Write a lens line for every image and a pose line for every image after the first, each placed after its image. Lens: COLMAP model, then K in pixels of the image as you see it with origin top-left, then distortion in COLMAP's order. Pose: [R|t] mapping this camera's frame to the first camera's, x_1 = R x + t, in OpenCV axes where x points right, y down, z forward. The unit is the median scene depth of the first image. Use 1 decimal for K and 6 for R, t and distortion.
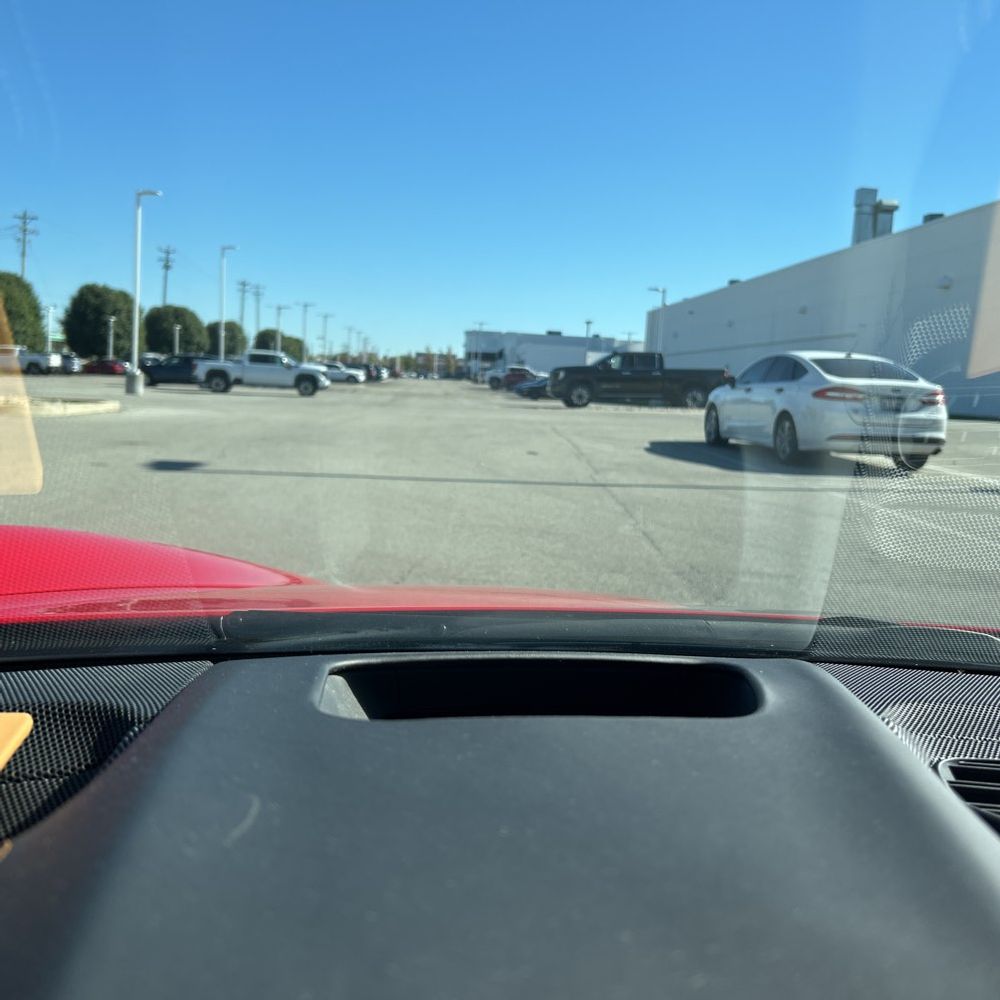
lens RADIAL K [[1008.1, 0, 496.8], [0, 1008.1, 498.3], [0, 0, 1]] dist [0.010106, 0.000000]
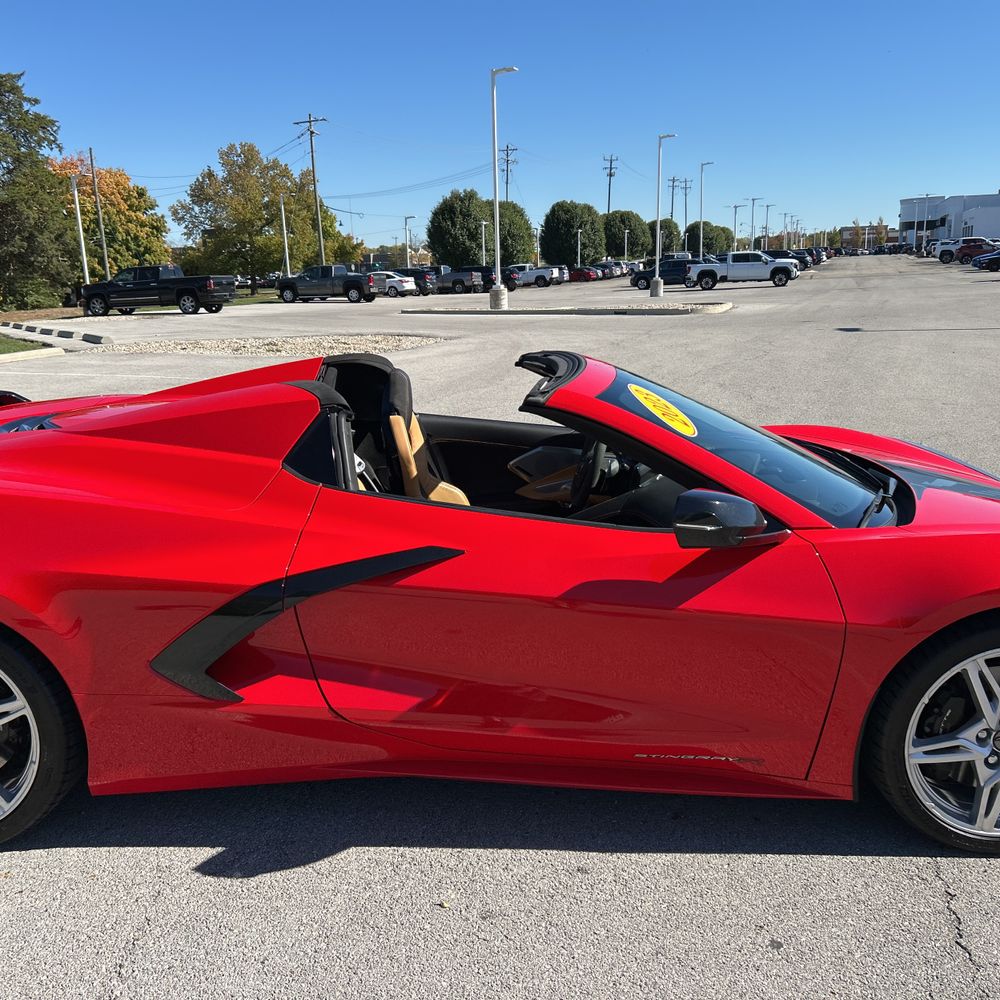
lens RADIAL K [[1008.1, 0, 489.5], [0, 1008.1, 501.7], [0, 0, 1]] dist [0.010106, 0.000000]
pose [[0.916582, 0.003657, -0.399831, -0.031580], [0.040437, 0.993984, 0.101791, 0.016674], [0.397798, -0.109467, 0.910919, -0.263727]]
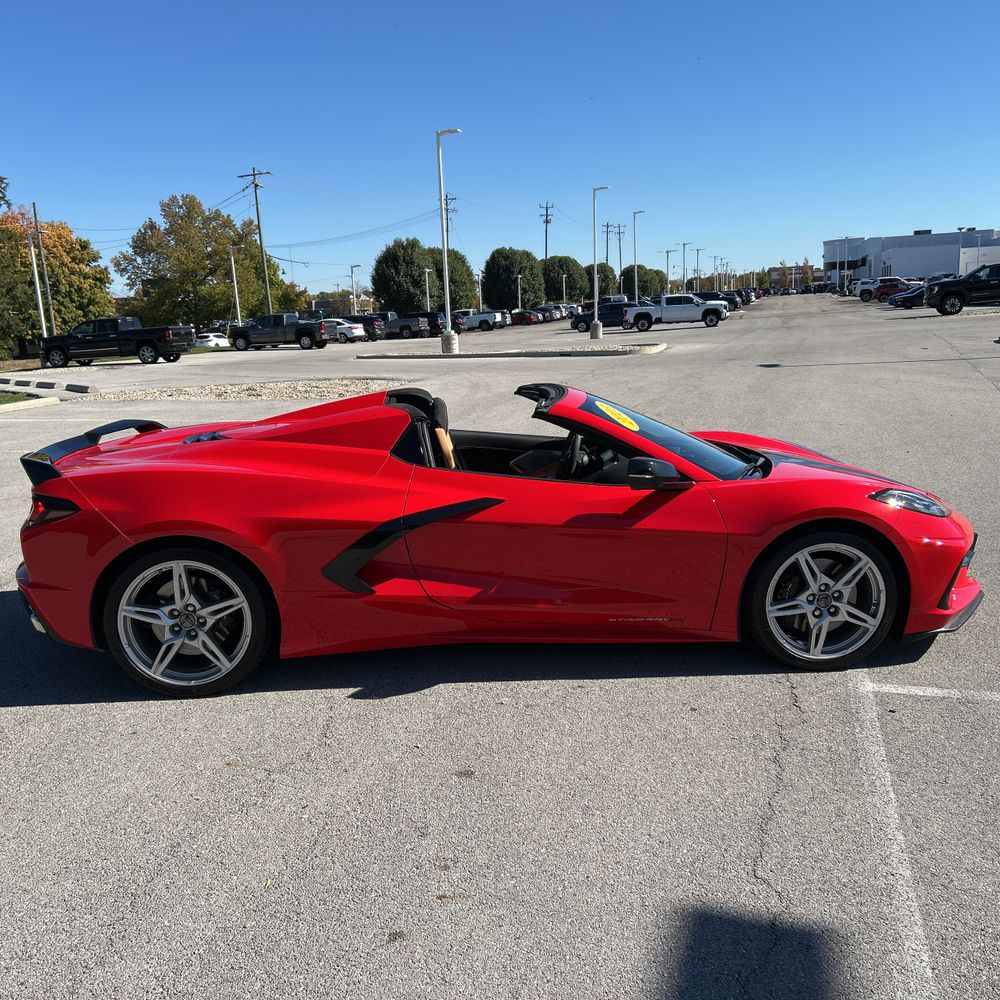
lens RADIAL K [[1008.1, 0, 498.8], [0, 1008.1, 498.5], [0, 0, 1]] dist [0.010106, 0.000000]
pose [[0.939279, -0.040969, -0.340699, -0.023121], [0.065487, 0.996001, 0.060773, 0.019305], [0.336847, -0.079395, 0.938206, -0.304778]]
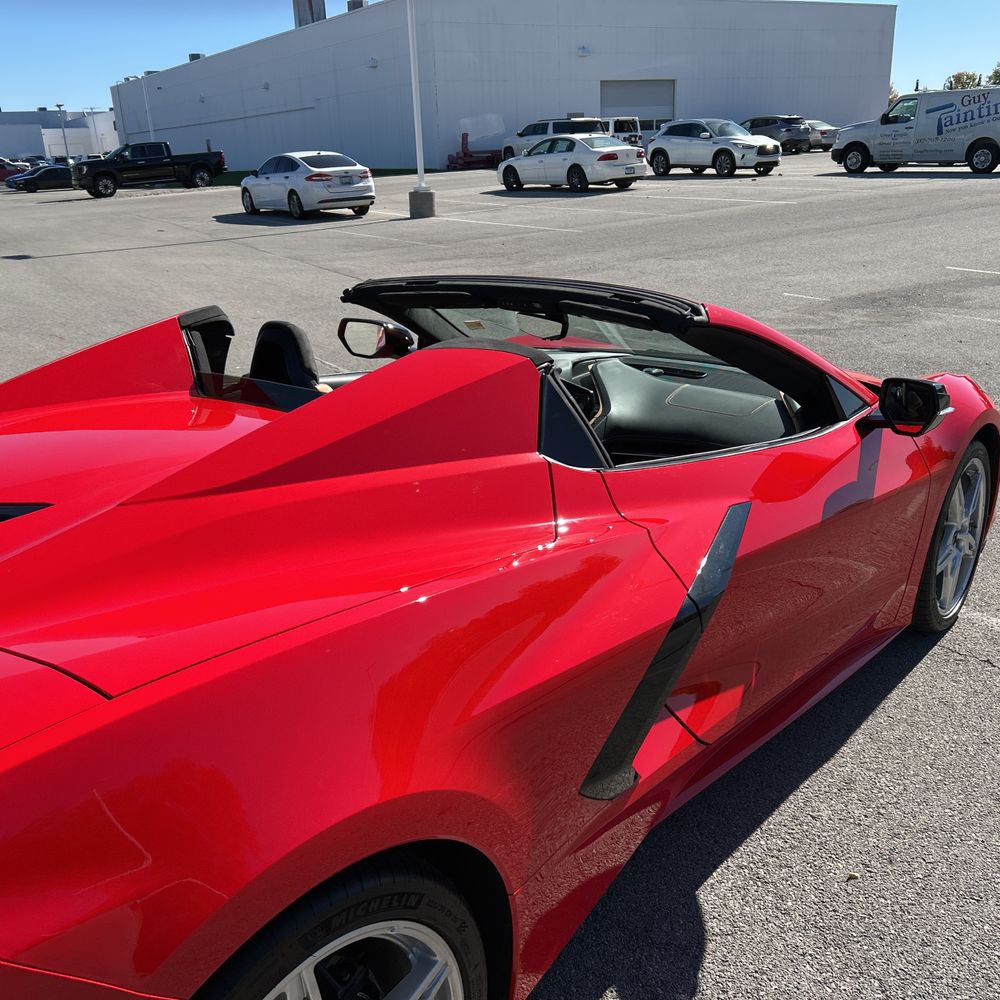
lens RADIAL K [[1008.1, 0, 488.4], [0, 1008.1, 509.6], [0, 0, 1]] dist [0.010106, 0.000000]
pose [[0.875462, -0.246922, 0.415447, -0.089366], [0.144085, 0.953889, 0.263317, 0.010456], [-0.461309, -0.170664, 0.870671, -0.249217]]
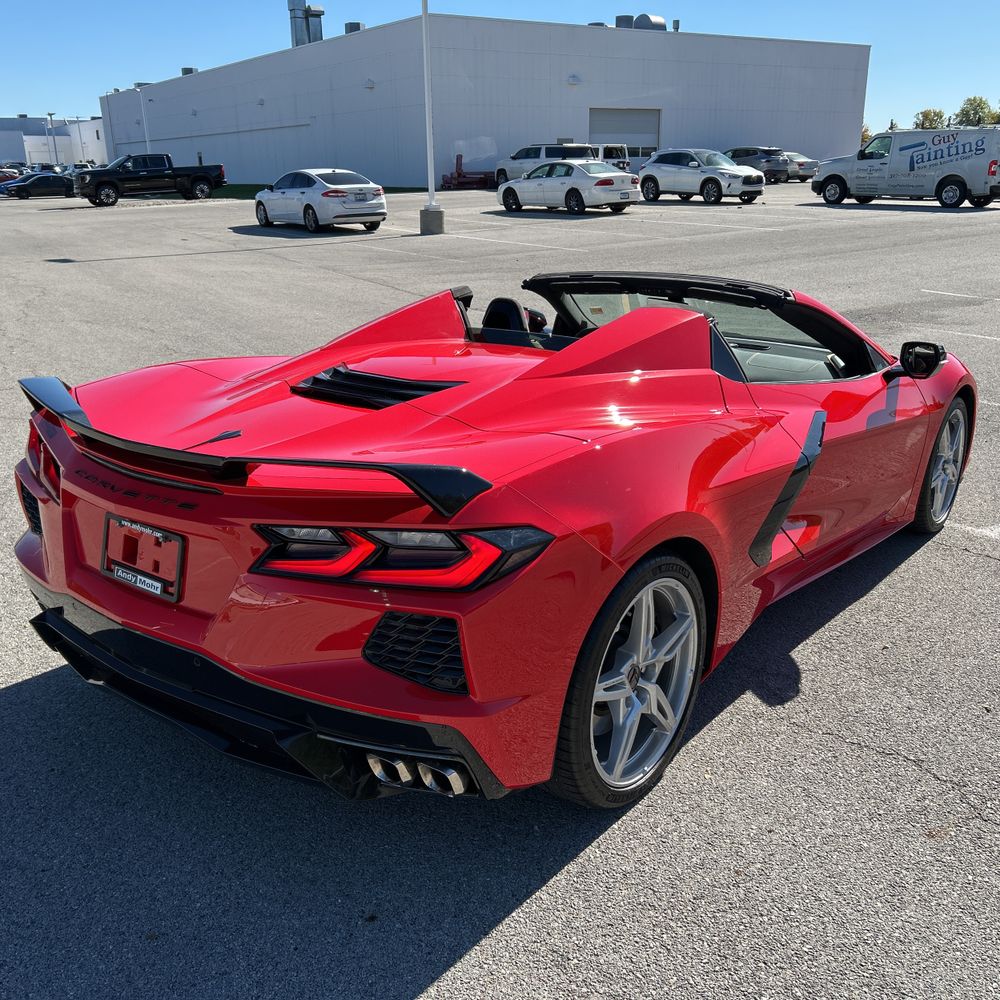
lens RADIAL K [[1008.1, 0, 500.3], [0, 1008.1, 509.8], [0, 0, 1]] dist [0.010106, 0.000000]
pose [[0.862198, -0.224979, 0.453871, -0.118197], [0.118334, 0.960628, 0.251379, 0.009396], [-0.492556, -0.163030, 0.854874, -0.269145]]
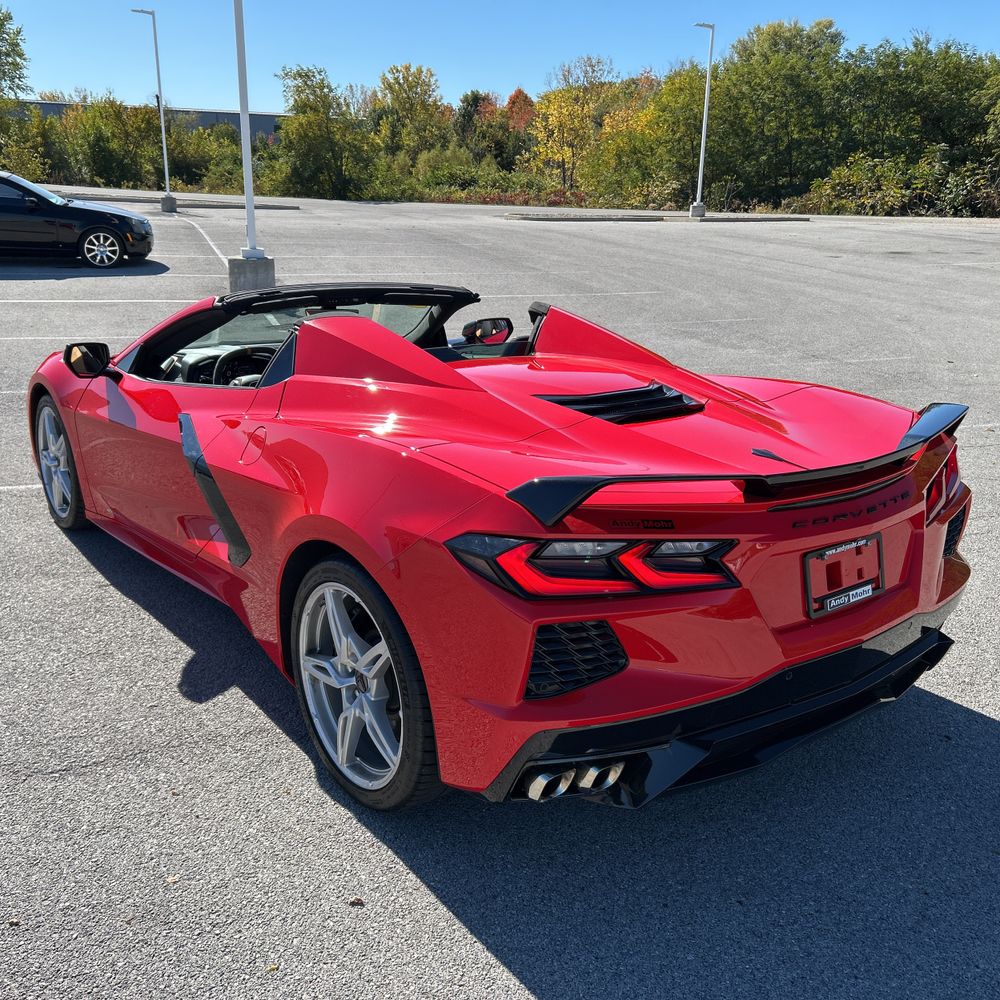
lens RADIAL K [[1008.1, 0, 492.1], [0, 1008.1, 503.5], [0, 0, 1]] dist [0.010106, 0.000000]
pose [[-0.258704, -0.358331, 0.897035, -0.155226], [0.057365, 0.921311, 0.384572, -0.003247], [-0.964252, 0.150949, -0.217791, -0.180727]]
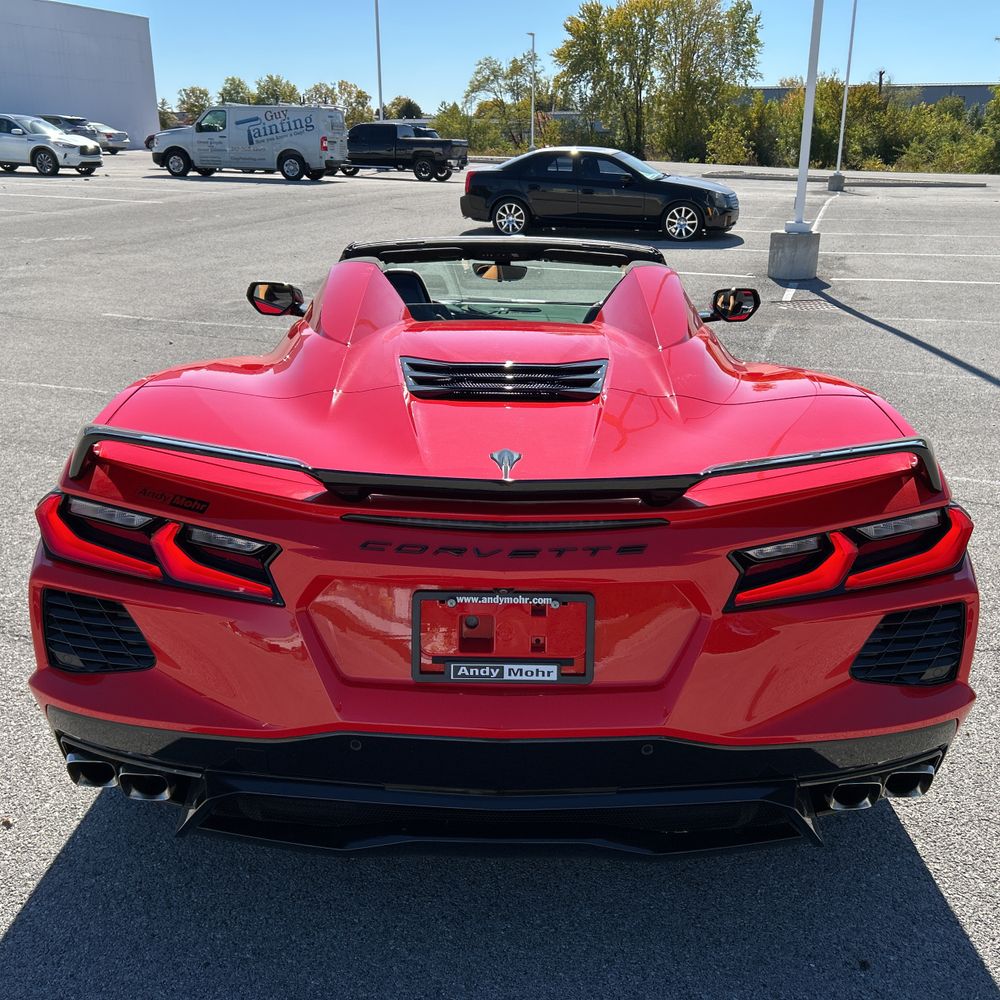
lens RADIAL K [[1008.1, 0, 484.4], [0, 1008.1, 500.5], [0, 0, 1]] dist [0.010106, 0.000000]
pose [[0.385740, -0.358136, 0.850261, -0.142878], [0.115860, 0.933092, 0.340463, 0.004789], [-0.915304, -0.032819, 0.401425, -0.227115]]
